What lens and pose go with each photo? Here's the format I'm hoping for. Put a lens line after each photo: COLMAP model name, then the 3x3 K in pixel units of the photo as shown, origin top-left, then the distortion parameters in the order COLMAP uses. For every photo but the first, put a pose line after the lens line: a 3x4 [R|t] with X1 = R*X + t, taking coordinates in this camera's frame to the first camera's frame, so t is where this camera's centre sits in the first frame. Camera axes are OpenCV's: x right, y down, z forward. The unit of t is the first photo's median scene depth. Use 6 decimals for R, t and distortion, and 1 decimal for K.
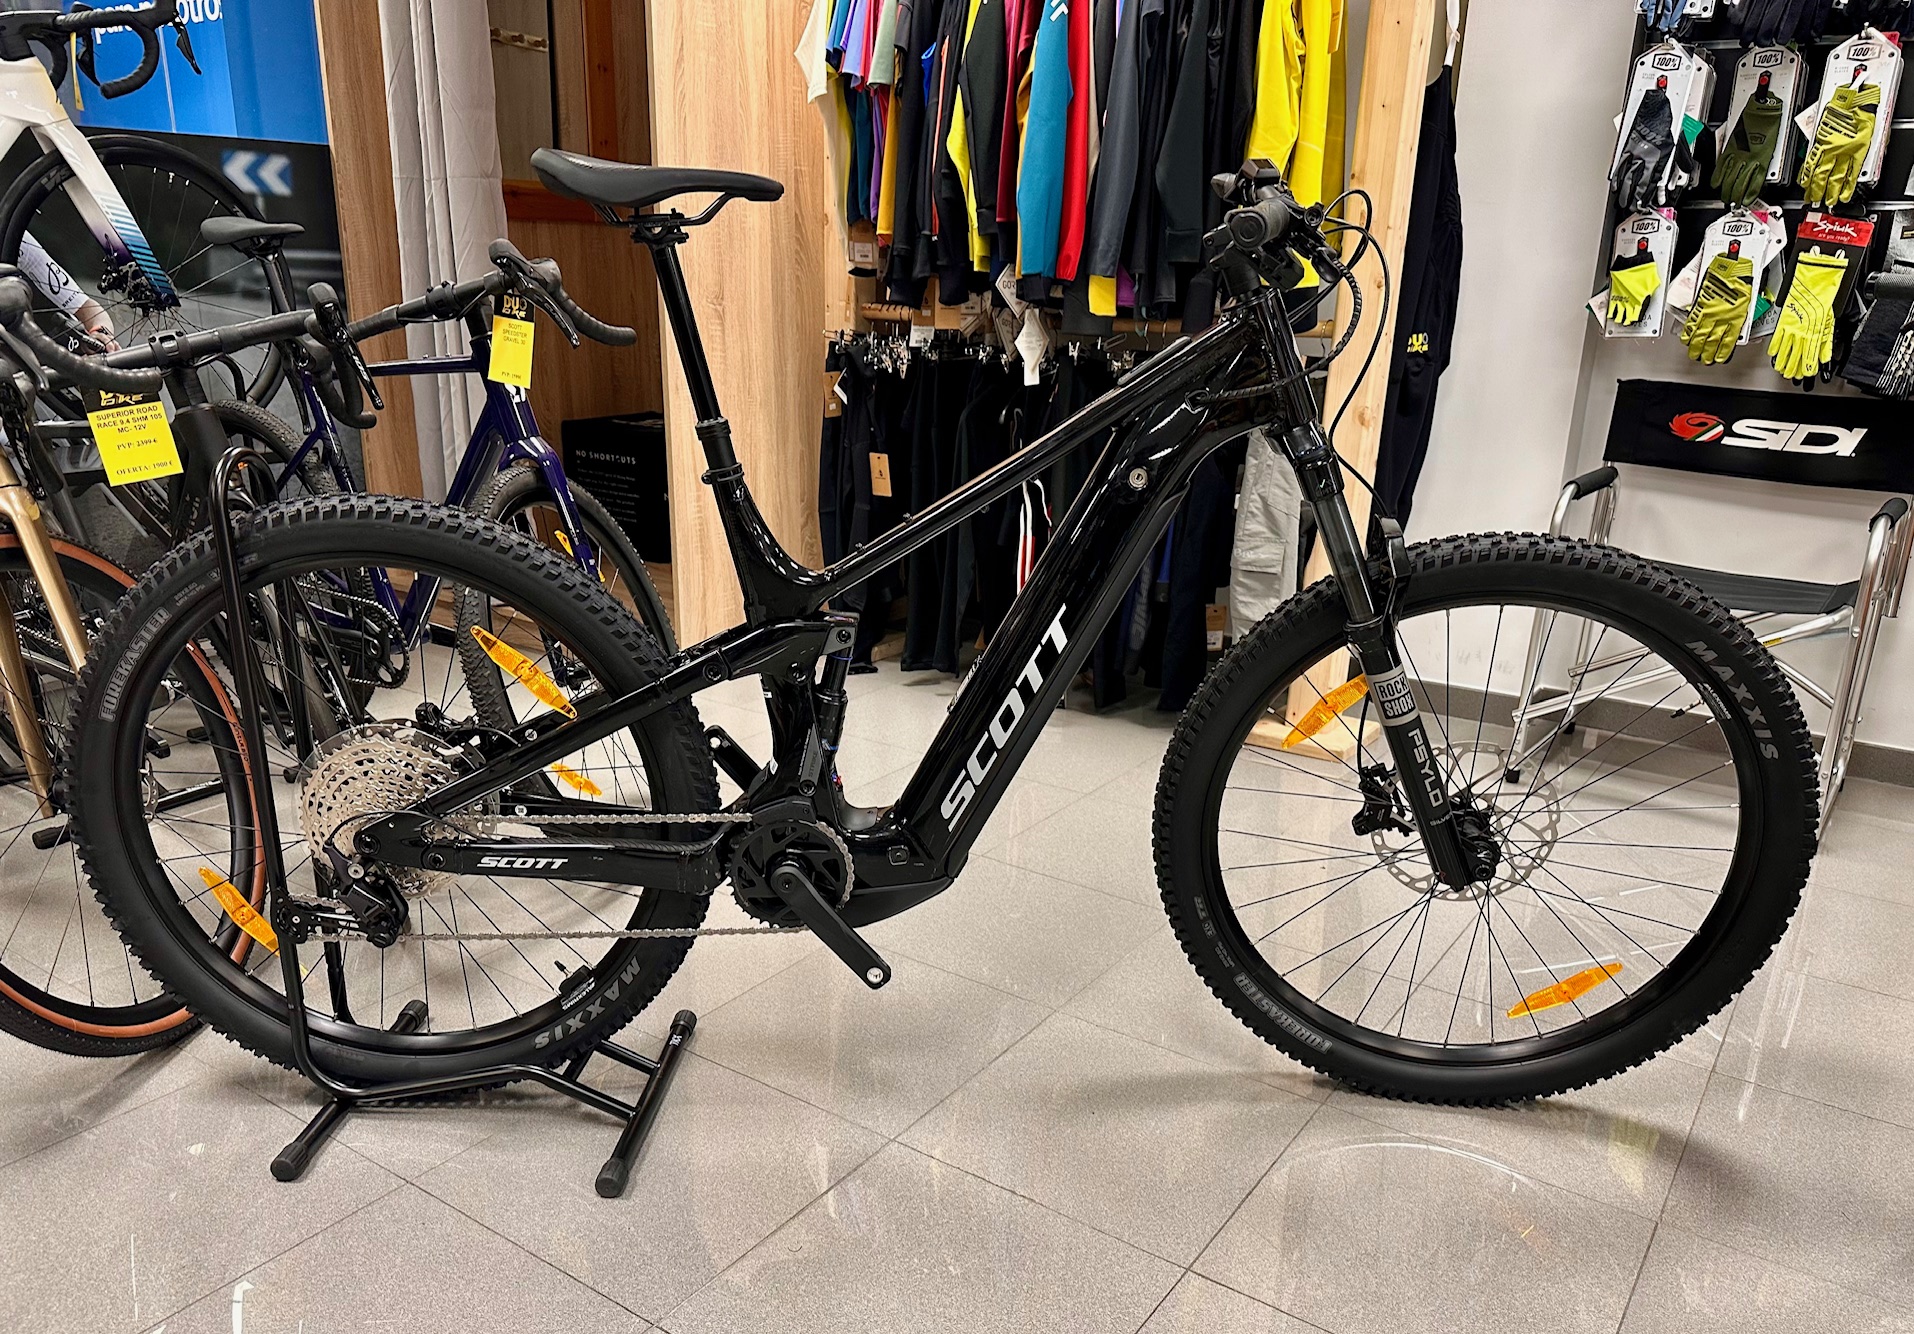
lens RADIAL K [[1368.9, 0, 960.3], [0, 1368.9, 738.4], [0, 0, 1]] dist [0.012185, -0.002172]
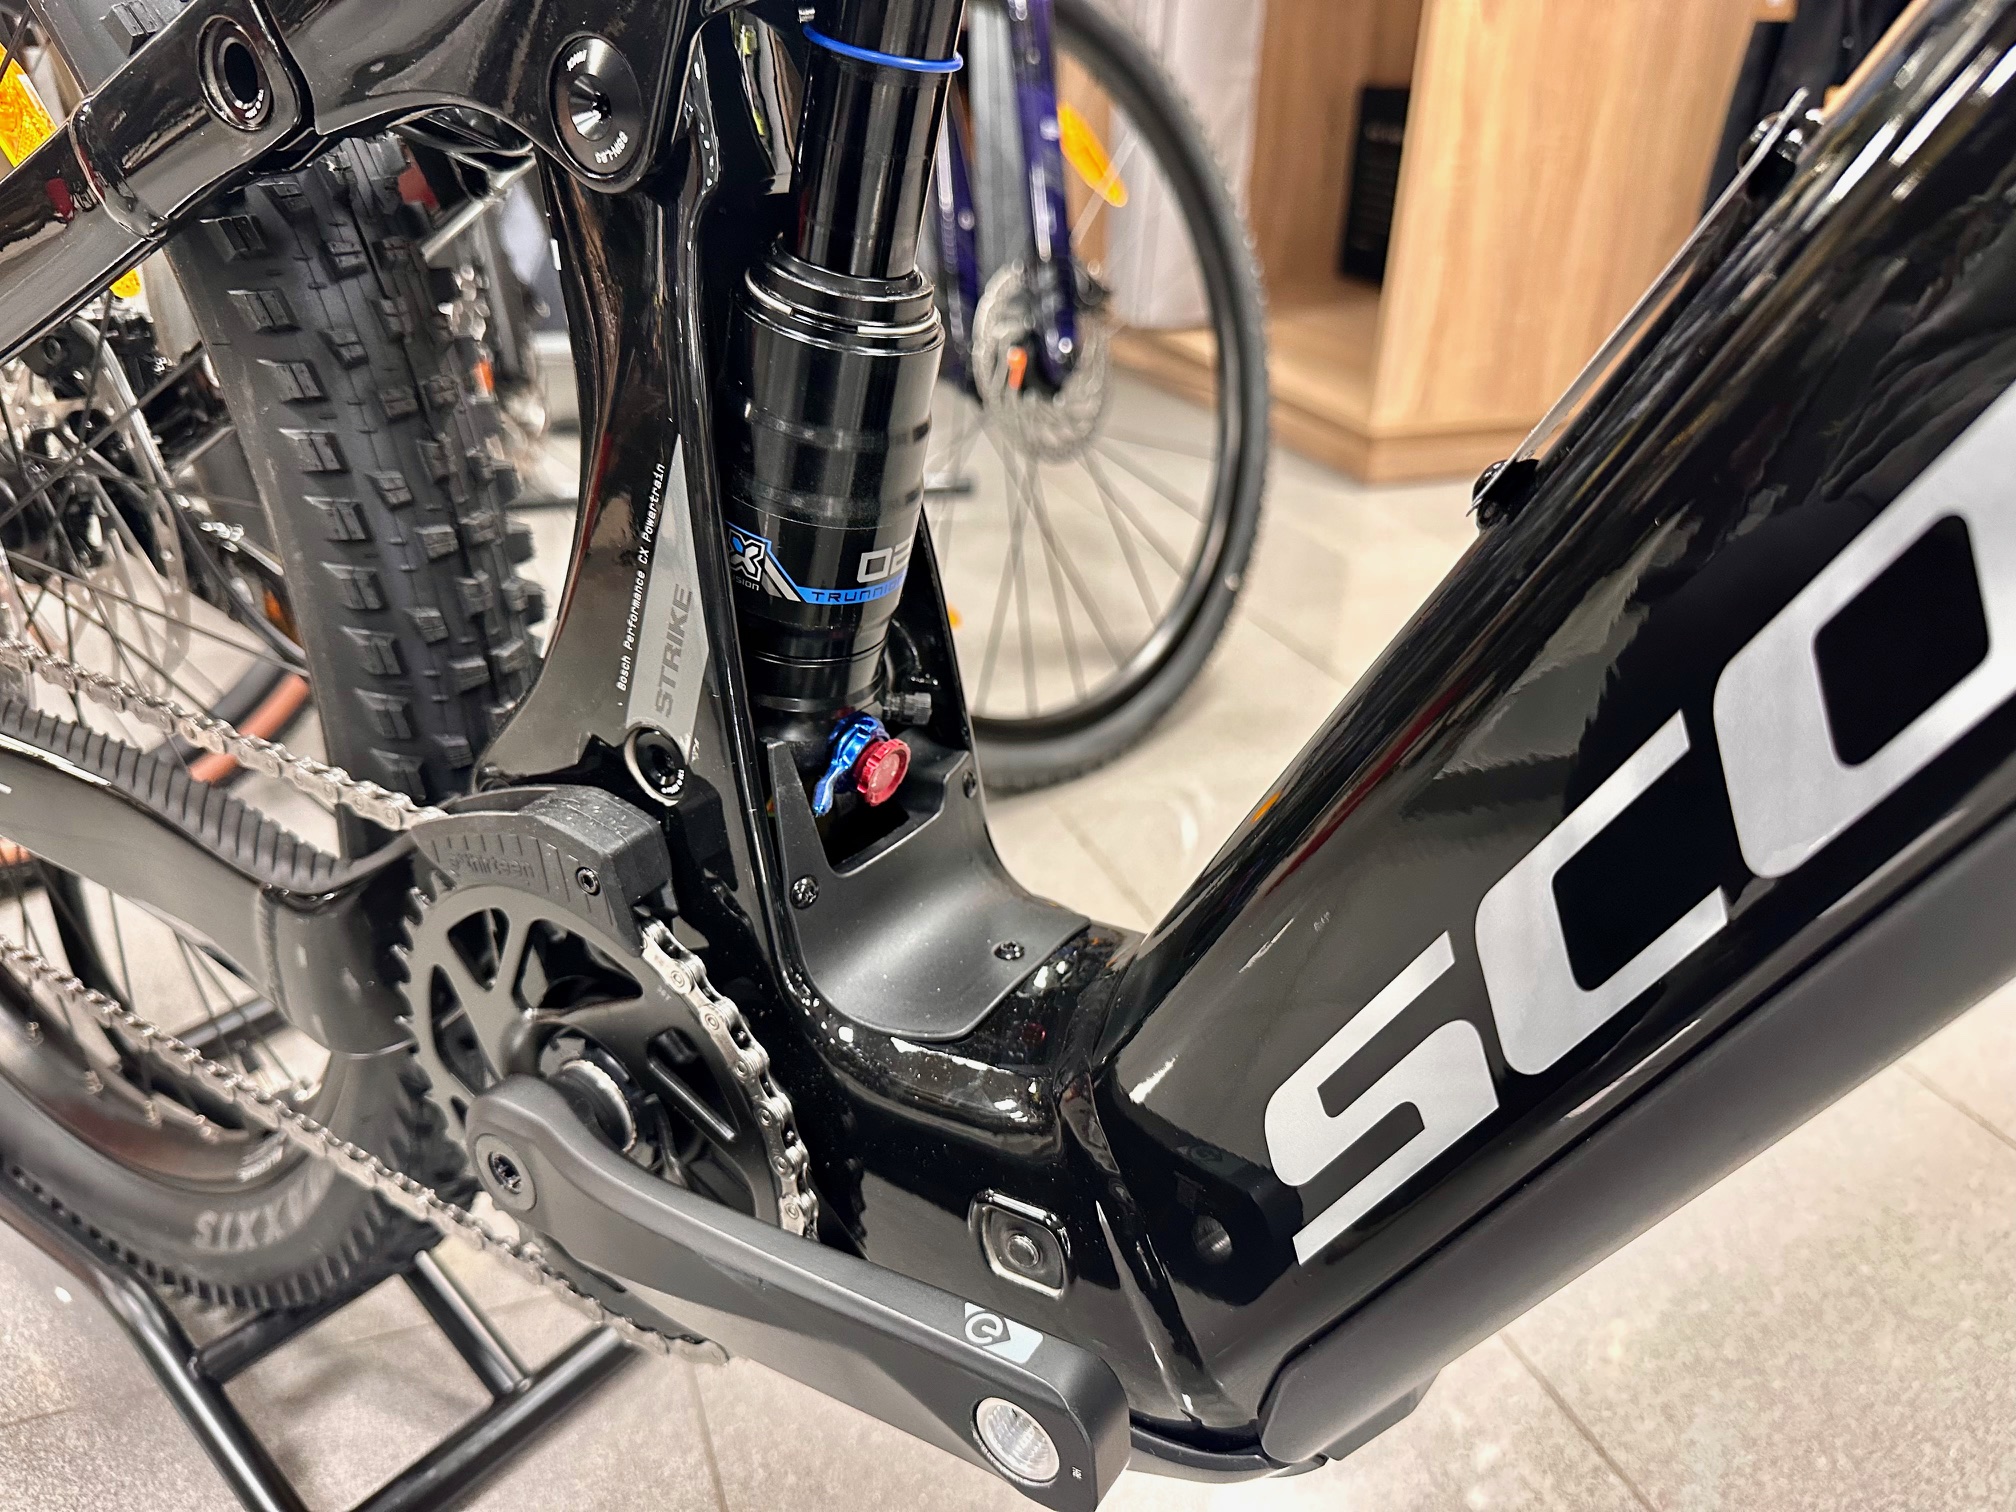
lens RADIAL K [[1482.8, 0, 1010.2], [0, 1482.8, 750.7], [0, 0, 1]] dist [0.006089, 0.000519]
pose [[0.835724, 0.256036, -0.485809, 0.019705], [-0.198444, 0.965682, 0.167565, -0.006988], [0.512040, -0.043632, 0.857853, 0.491897]]
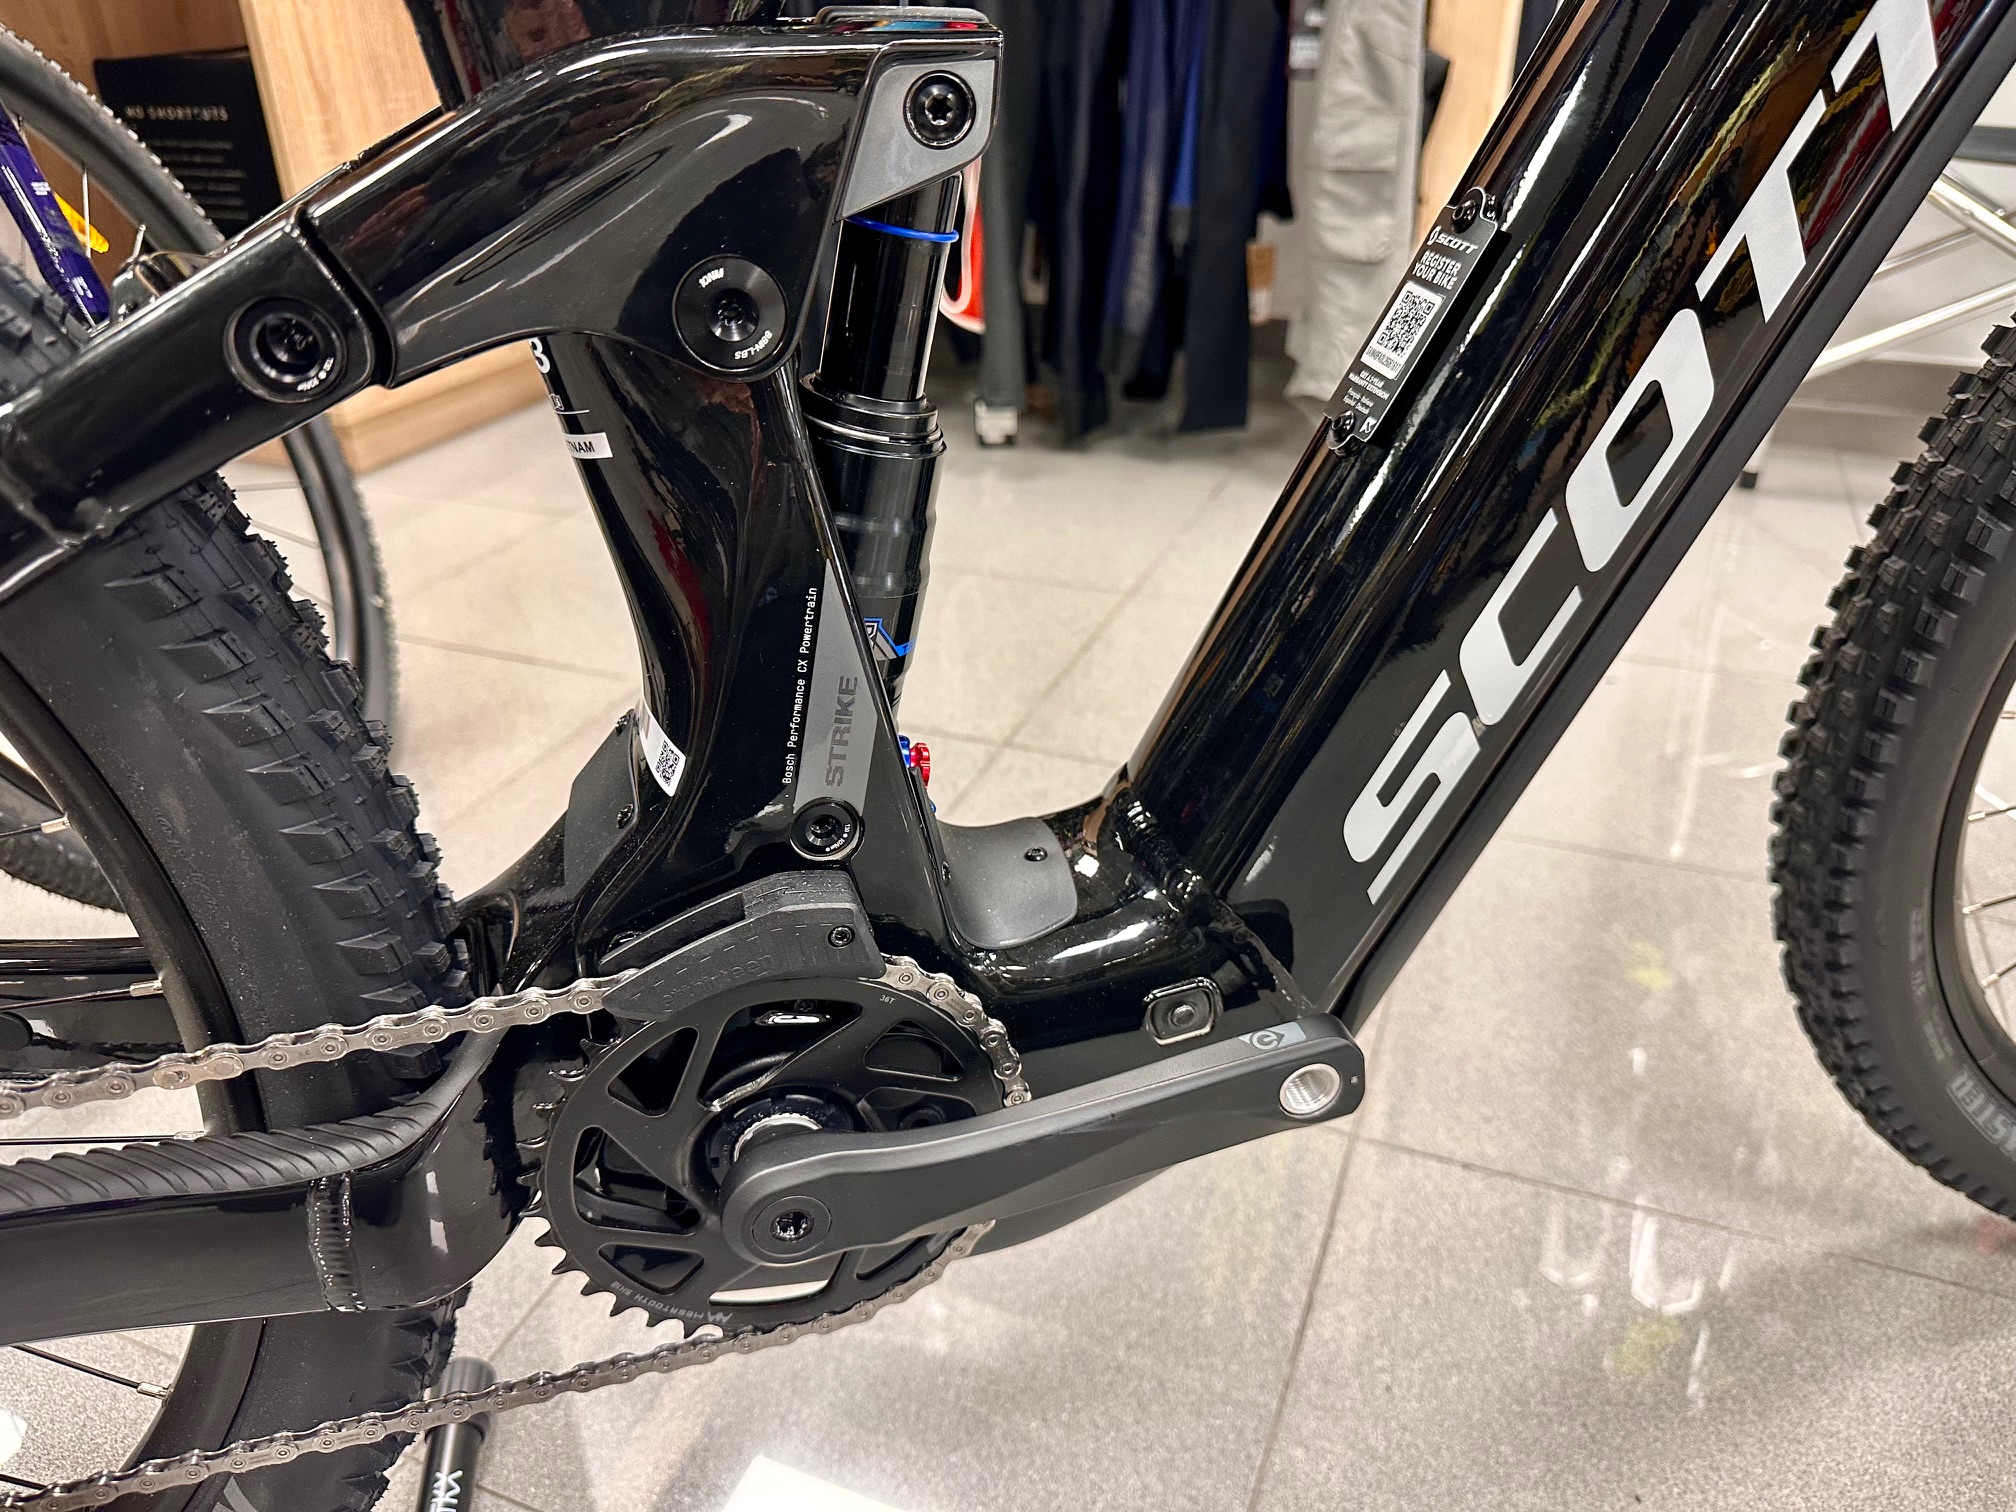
lens RADIAL K [[1402.1, 0, 1008.2], [0, 1402.1, 766.8], [0, 0, 1]] dist [-0.001378, -0.000712]
pose [[0.975426, -0.141859, 0.168582, -0.069822], [0.106426, 0.973326, 0.203247, -0.012158], [-0.192917, -0.180311, 0.964506, 0.444420]]
